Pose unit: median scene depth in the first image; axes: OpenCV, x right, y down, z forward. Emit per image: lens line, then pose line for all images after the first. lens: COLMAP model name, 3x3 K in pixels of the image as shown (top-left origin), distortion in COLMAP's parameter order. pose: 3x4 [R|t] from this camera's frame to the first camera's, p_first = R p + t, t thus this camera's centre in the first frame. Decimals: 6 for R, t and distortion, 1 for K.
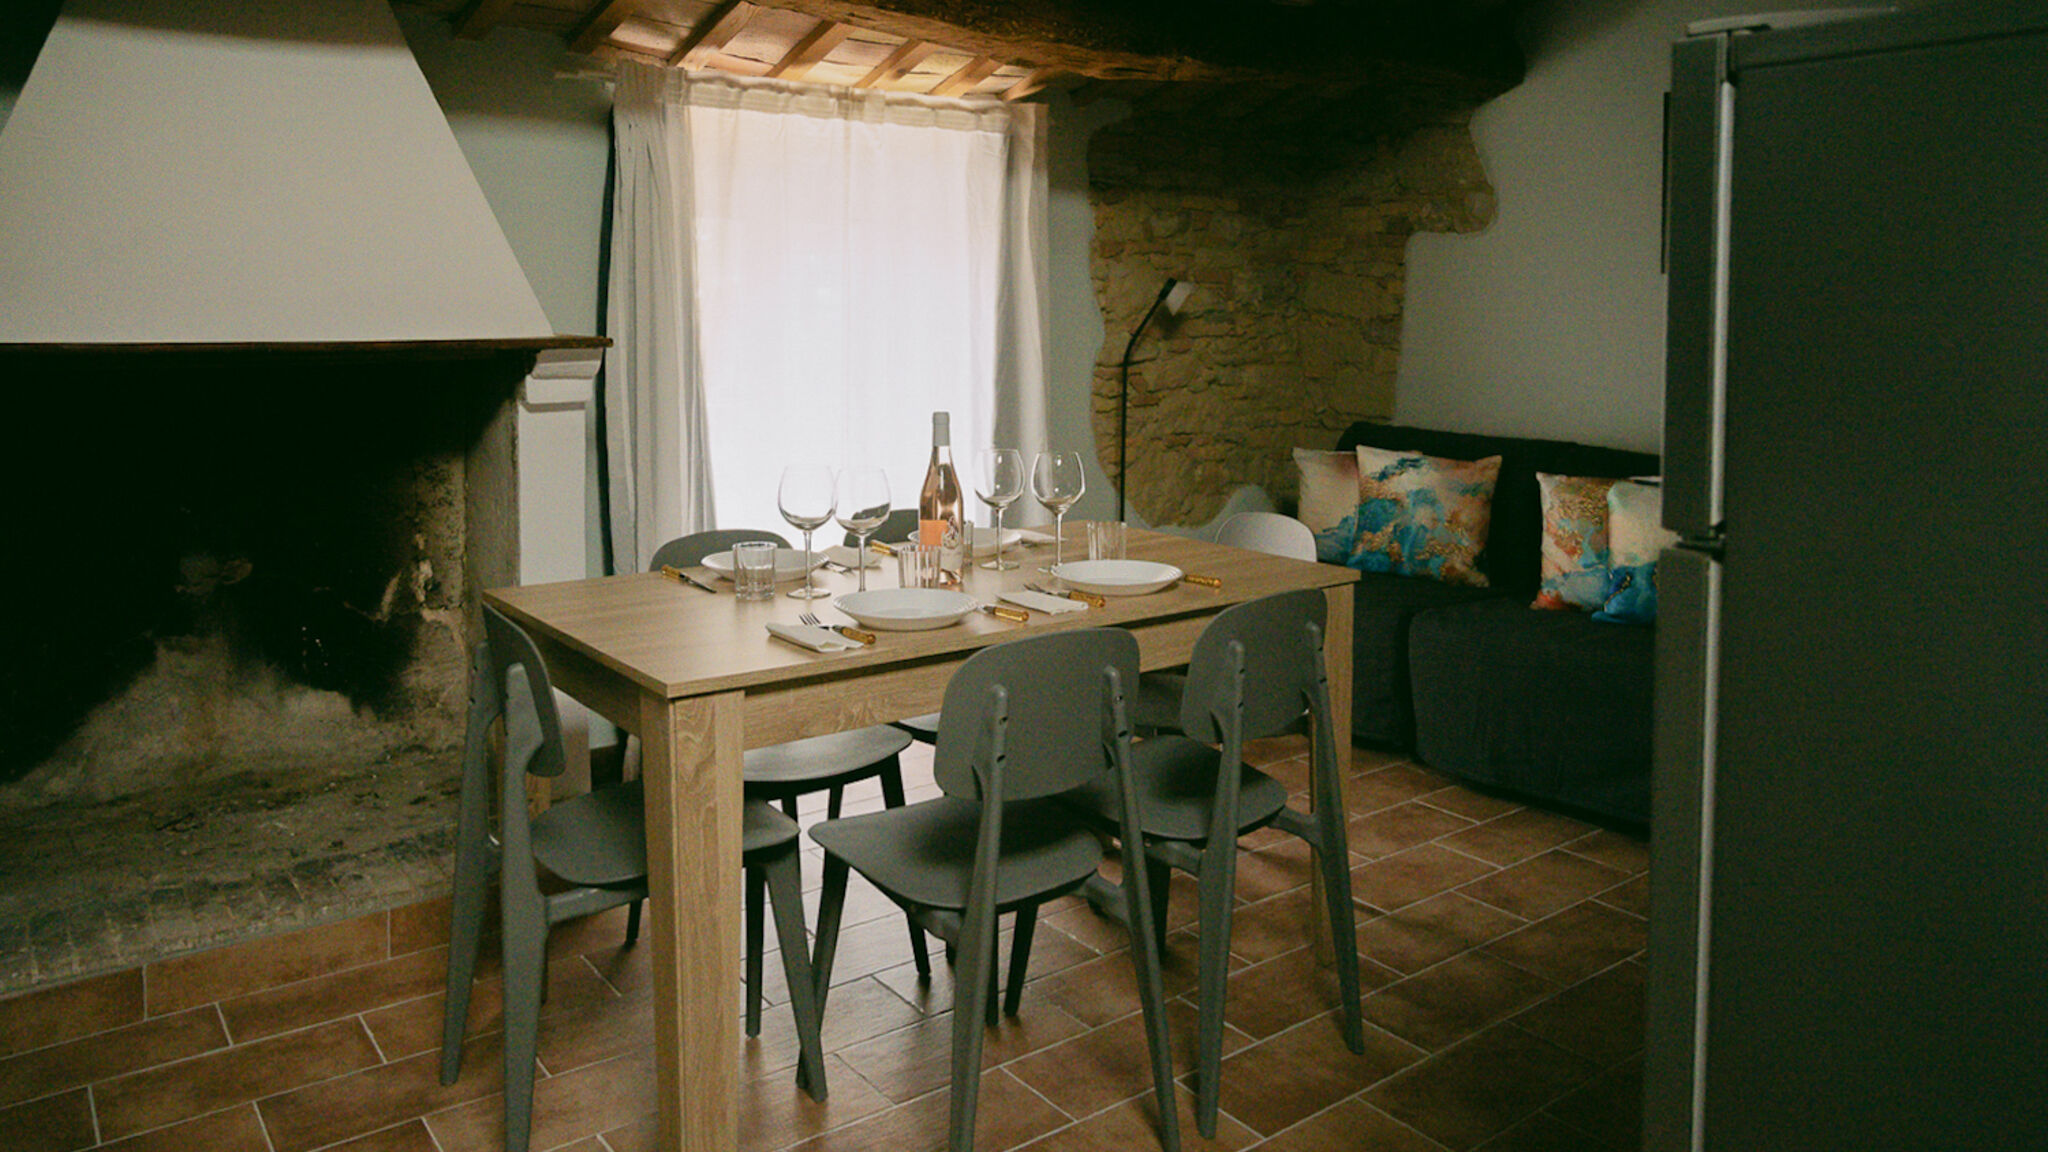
lens RADIAL K [[1415.0, 0, 1014.9], [0, 1415.0, 404.2], [0, 0, 1]] dist [-0.003668, -0.001369]
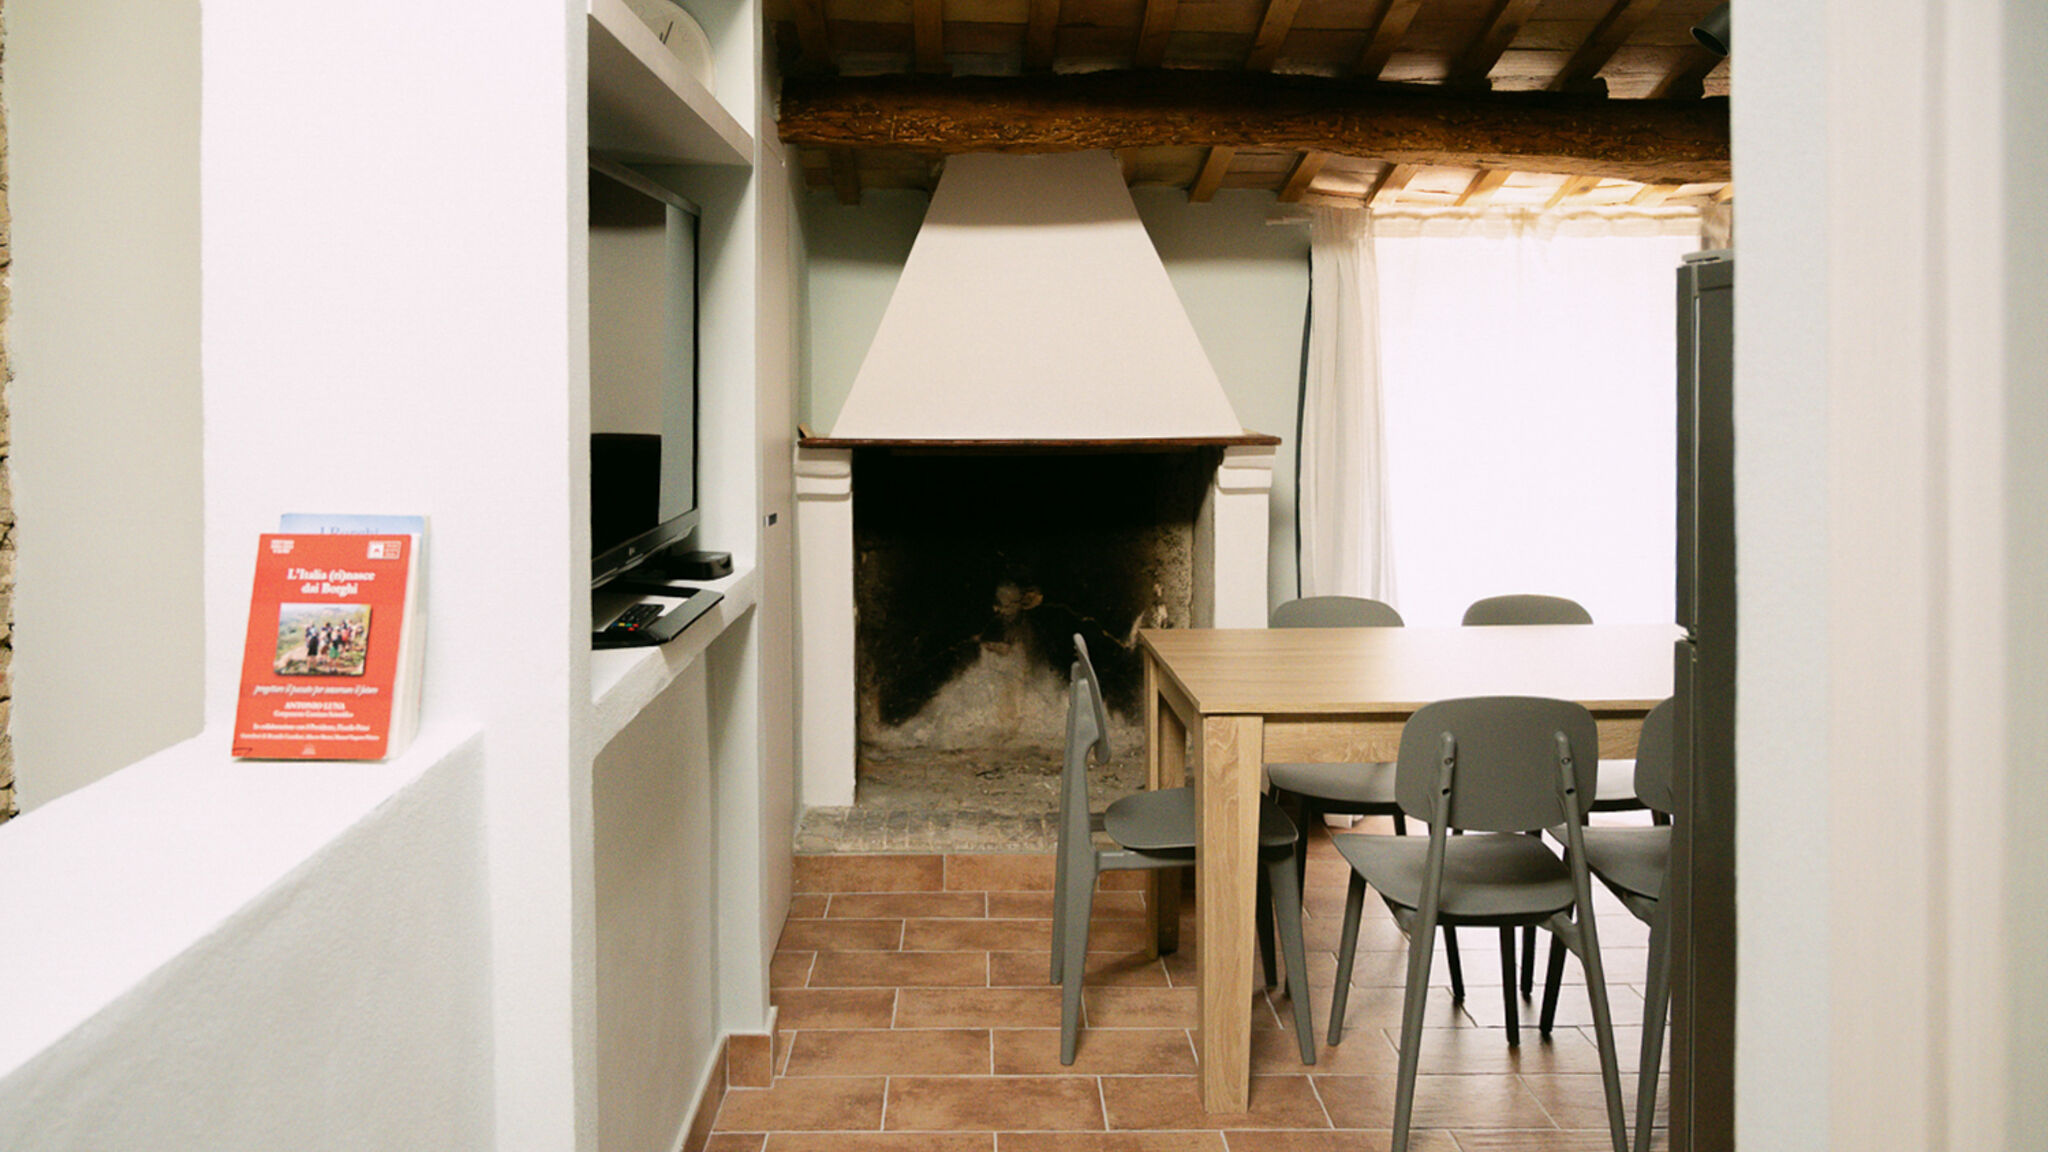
lens RADIAL K [[1415.0, 0, 1002.4], [0, 1415.0, 475.4], [0, 0, 1]] dist [-0.003668, -0.001369]
pose [[0.811972, 0.032491, -0.582791, 0.209080], [-0.033684, 0.999394, 0.008787, -0.014229], [0.582723, 0.012495, 0.812575, -0.134483]]
